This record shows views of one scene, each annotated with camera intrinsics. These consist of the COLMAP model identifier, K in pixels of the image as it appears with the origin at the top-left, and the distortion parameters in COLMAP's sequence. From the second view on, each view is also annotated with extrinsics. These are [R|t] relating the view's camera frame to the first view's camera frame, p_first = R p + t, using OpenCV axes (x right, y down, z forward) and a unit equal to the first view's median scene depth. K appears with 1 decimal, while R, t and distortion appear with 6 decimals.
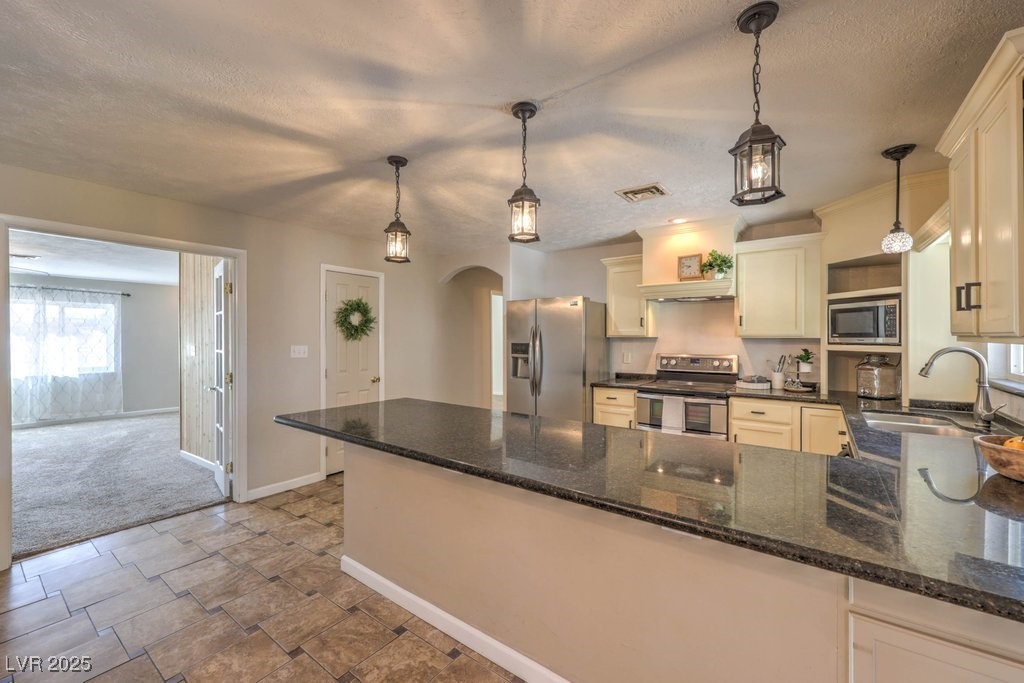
lens RADIAL K [[412.4, 0, 511.4], [0, 412.4, 340.4], [0, 0, 1]] dist [-0.001058, 0.000080]
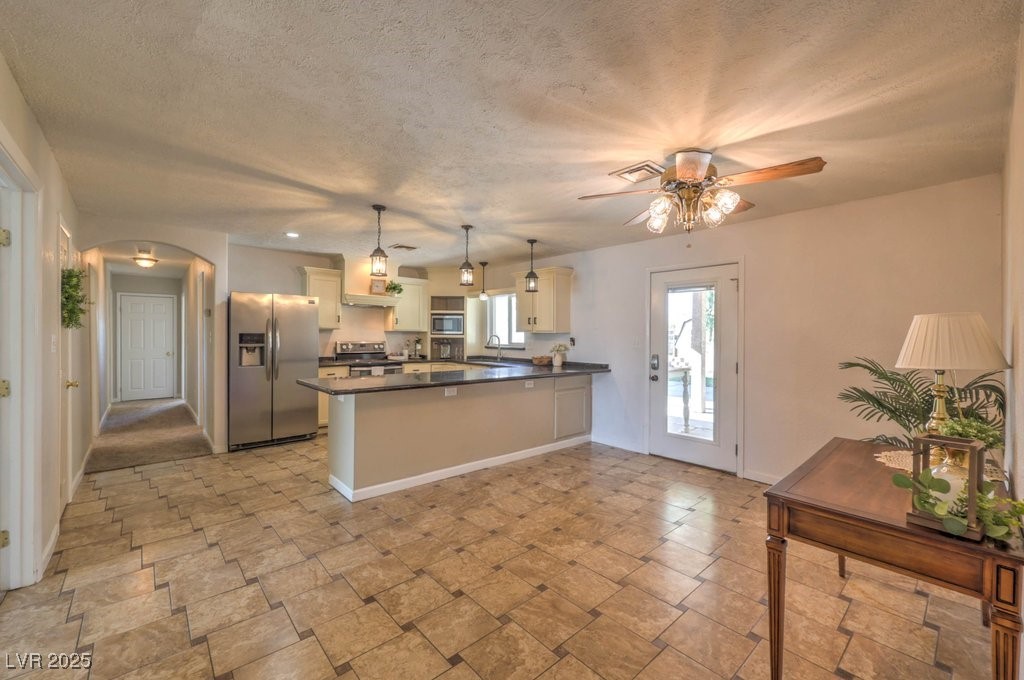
lens RADIAL K [[412.4, 0, 514.1], [0, 412.4, 338.2], [0, 0, 1]] dist [-0.001058, 0.000080]
pose [[0.203190, -0.003907, 0.979132, -1.168631], [-0.002224, 0.999988, 0.004452, 0.017428], [-0.979137, -0.003082, 0.203179, 0.165900]]
